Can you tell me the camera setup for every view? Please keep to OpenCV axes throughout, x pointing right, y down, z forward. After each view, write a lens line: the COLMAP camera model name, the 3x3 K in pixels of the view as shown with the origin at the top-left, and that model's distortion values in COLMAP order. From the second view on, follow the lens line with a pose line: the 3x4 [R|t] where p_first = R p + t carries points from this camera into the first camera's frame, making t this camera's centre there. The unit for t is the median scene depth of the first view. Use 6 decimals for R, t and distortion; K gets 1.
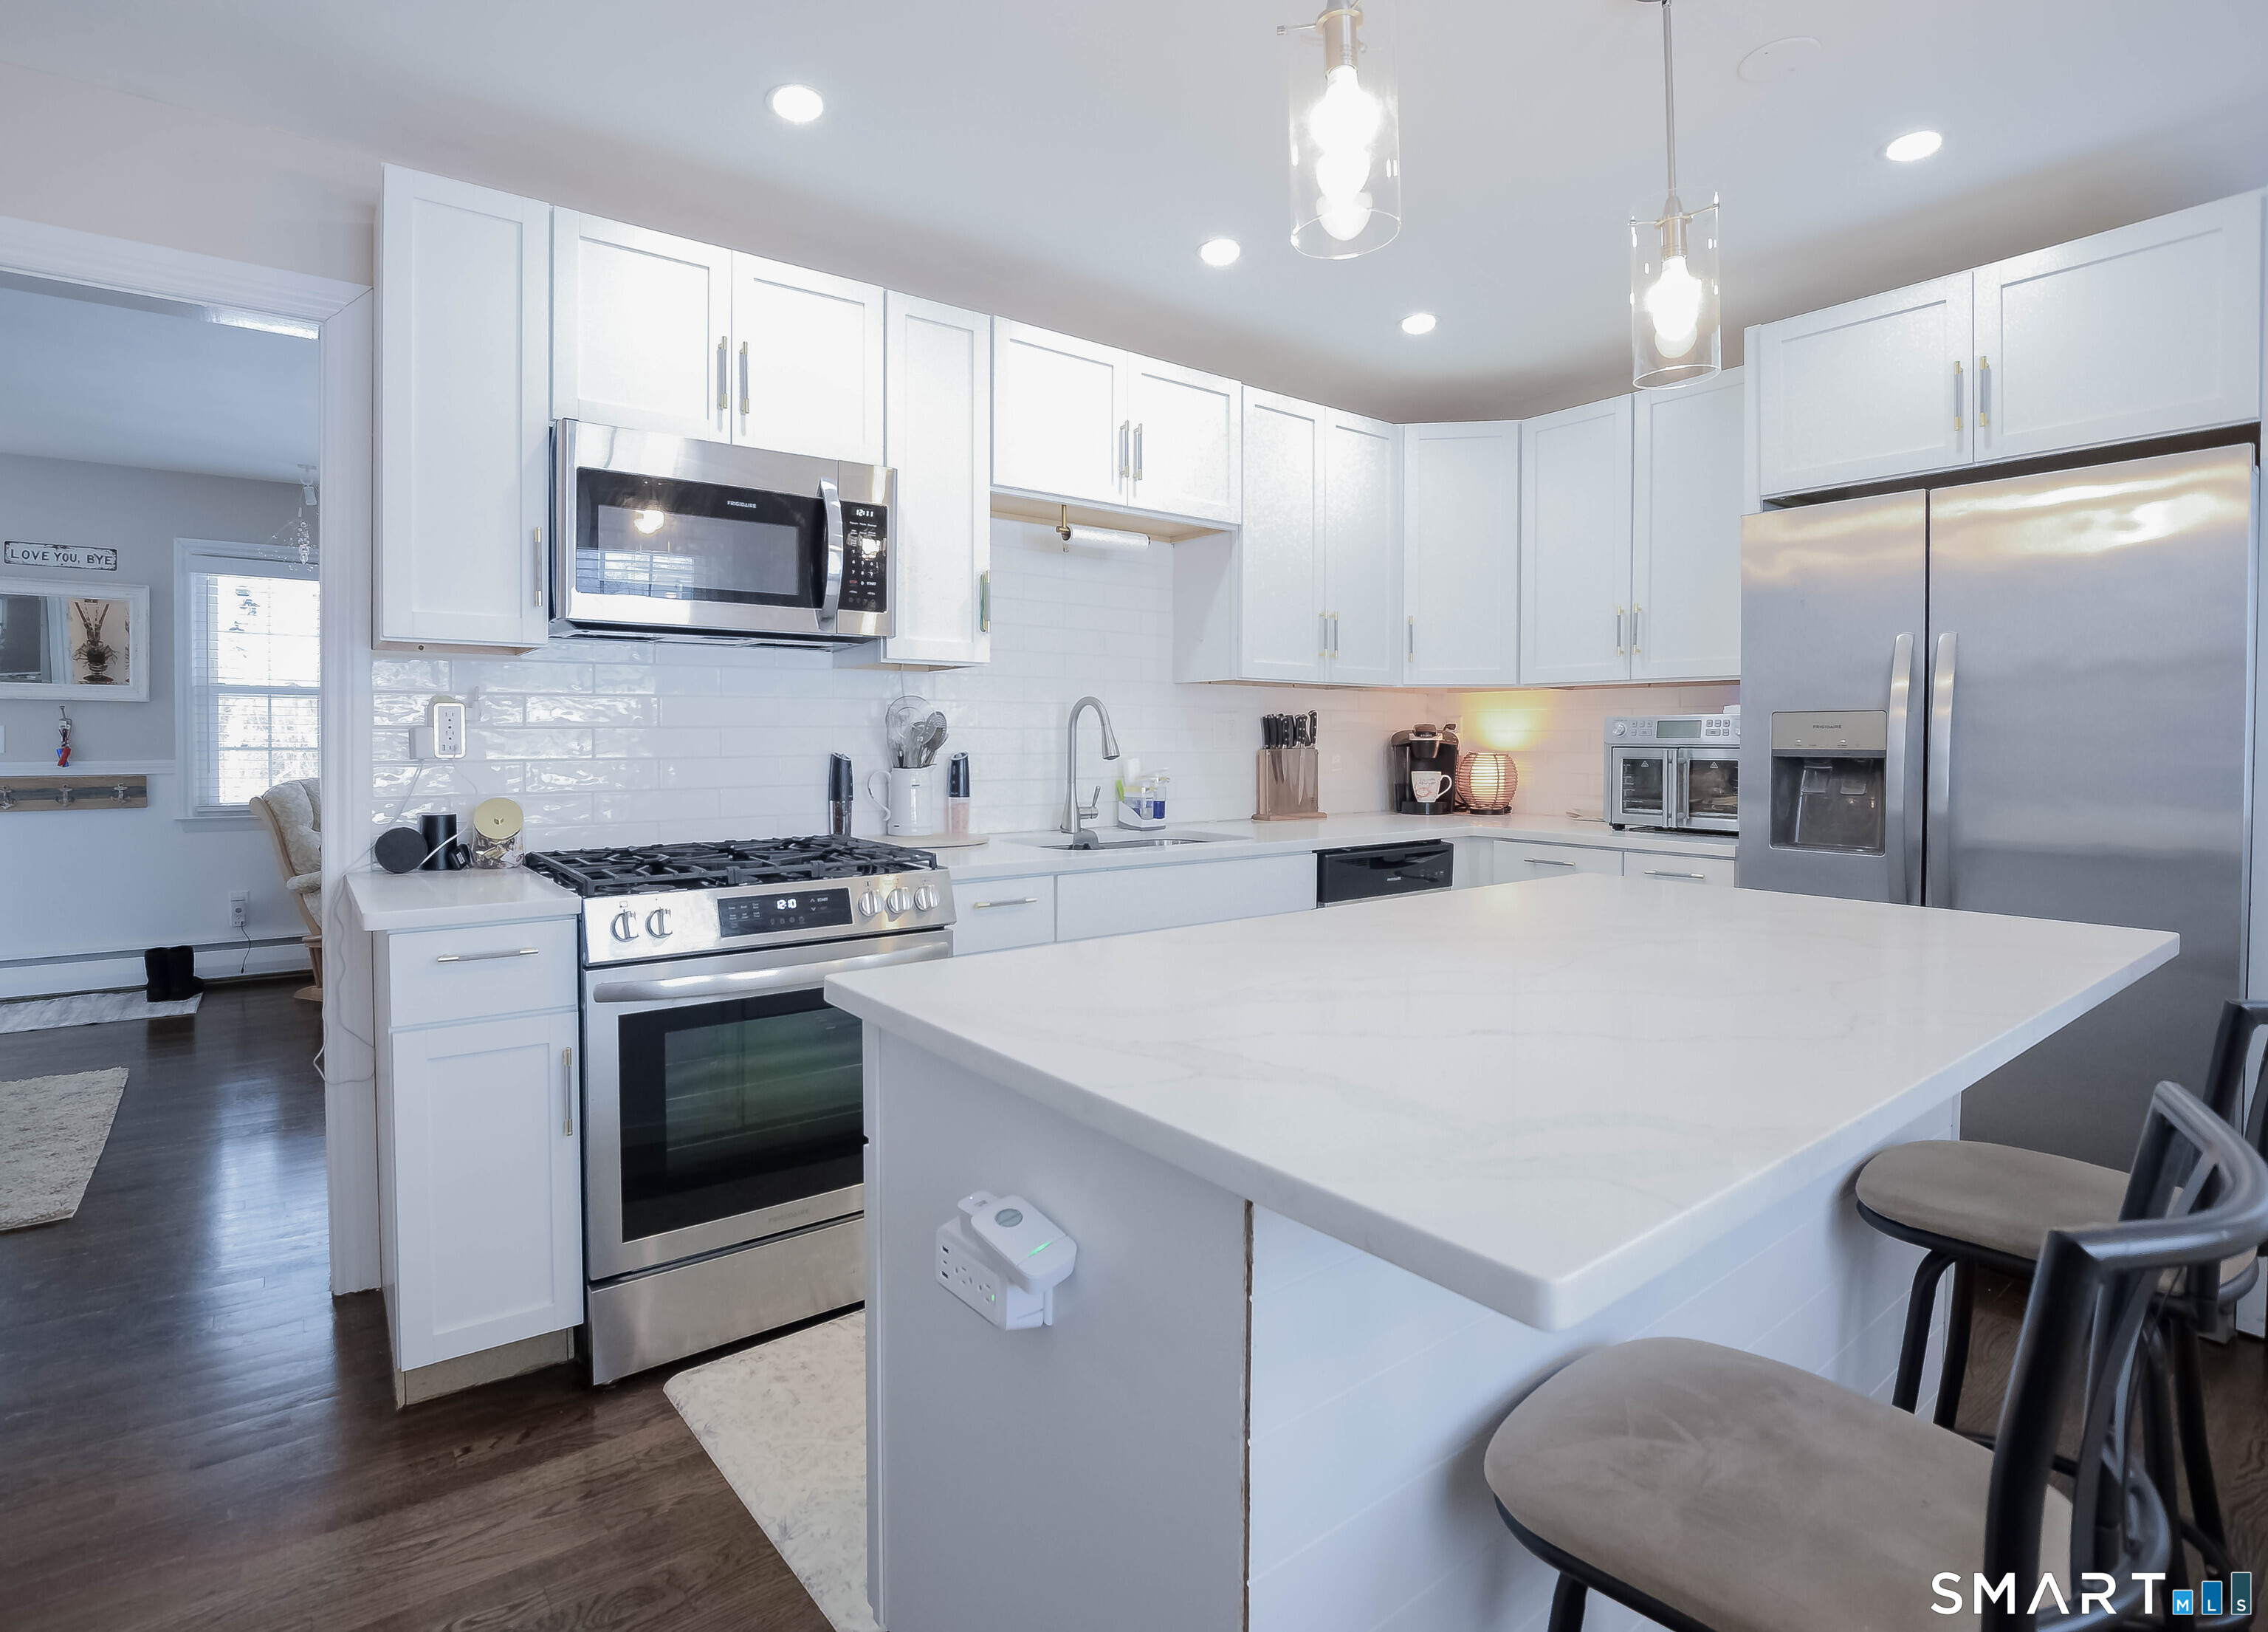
lens RADIAL K [[1132.5, 0, 1072.7], [0, 1132.5, 759.8], [0, 0, 1]] dist [-0.001215, -0.000083]
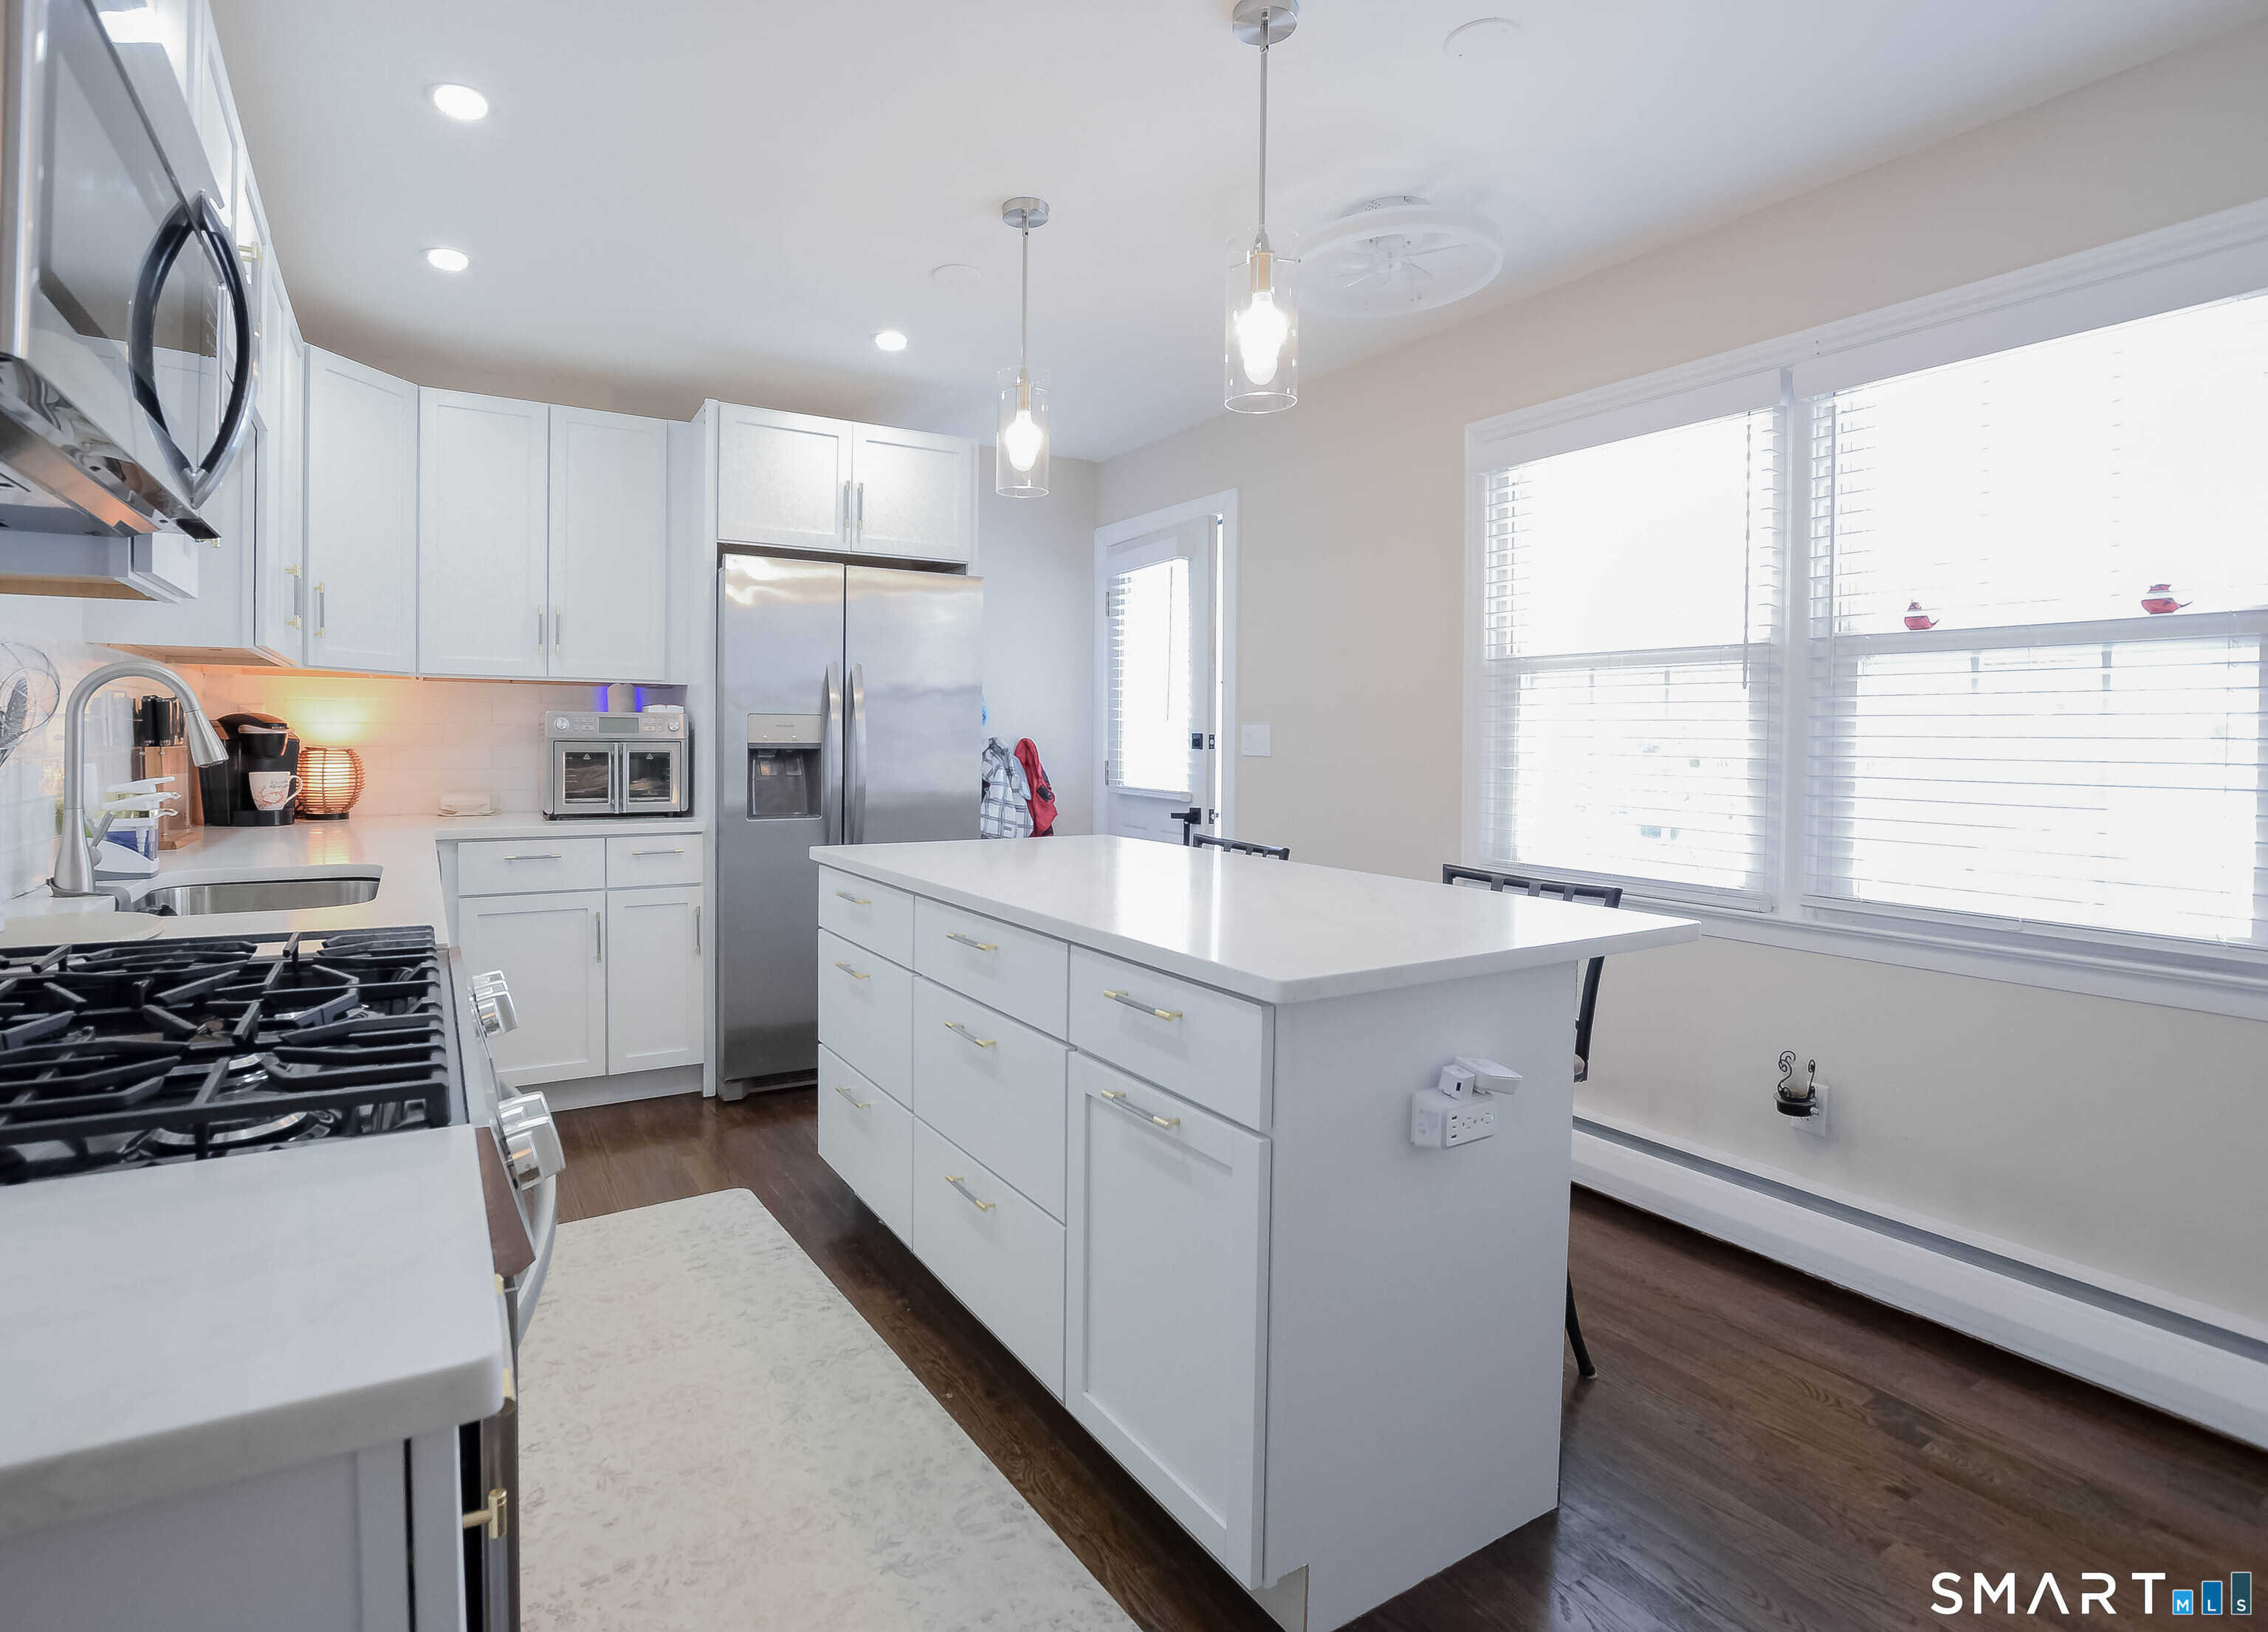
lens RADIAL K [[1132.5, 0, 1072.7], [0, 1132.5, 759.8], [0, 0, 1]] dist [-0.001215, -0.000083]
pose [[0.118612, -0.021215, 0.992714, -0.506389], [0.012561, 0.999724, 0.019864, -0.008868], [-0.992861, 0.010113, 0.118846, 0.405889]]
